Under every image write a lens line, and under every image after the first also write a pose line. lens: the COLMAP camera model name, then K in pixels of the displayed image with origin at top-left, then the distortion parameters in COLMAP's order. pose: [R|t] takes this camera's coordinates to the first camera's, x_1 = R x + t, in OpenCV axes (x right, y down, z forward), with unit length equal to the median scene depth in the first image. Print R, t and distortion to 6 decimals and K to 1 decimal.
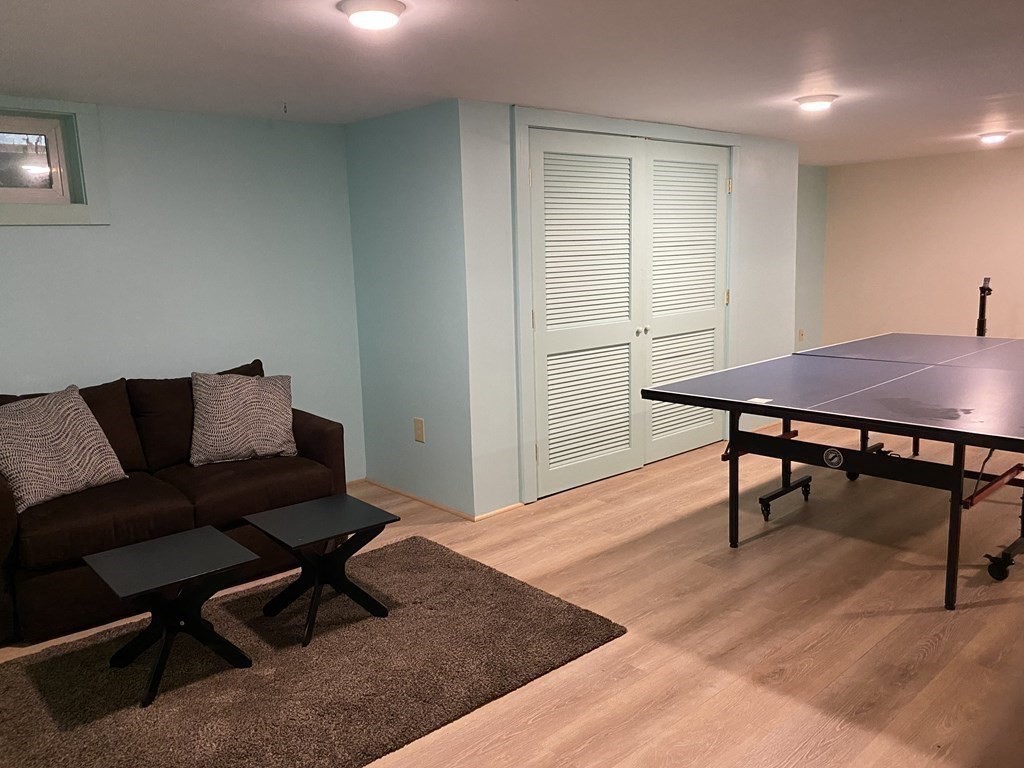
lens RADIAL K [[785.7, 0, 507.3], [0, 785.7, 381.0], [0, 0, 1]] dist [0.064996, -0.092809]
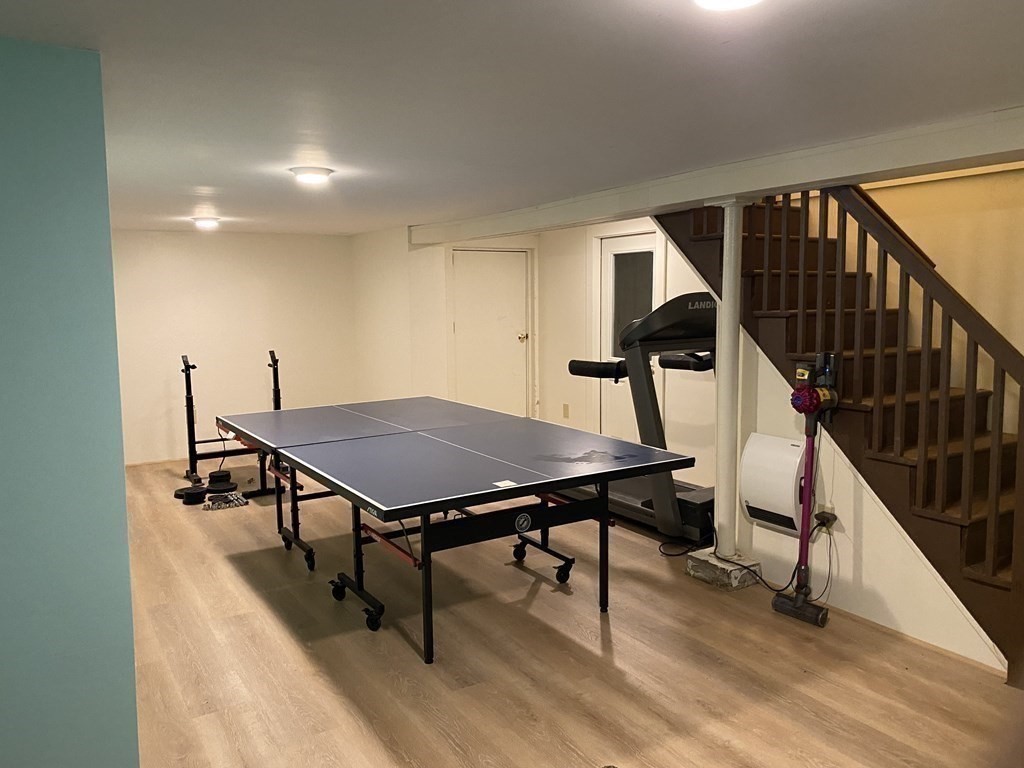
lens RADIAL K [[785.7, 0, 507.3], [0, 785.7, 381.0], [0, 0, 1]] dist [0.064996, -0.092809]
pose [[0.190823, -0.083650, 0.978054, -0.514677], [0.175072, 0.983288, 0.049941, -0.123918], [-0.965886, 0.161700, 0.202279, 0.647943]]
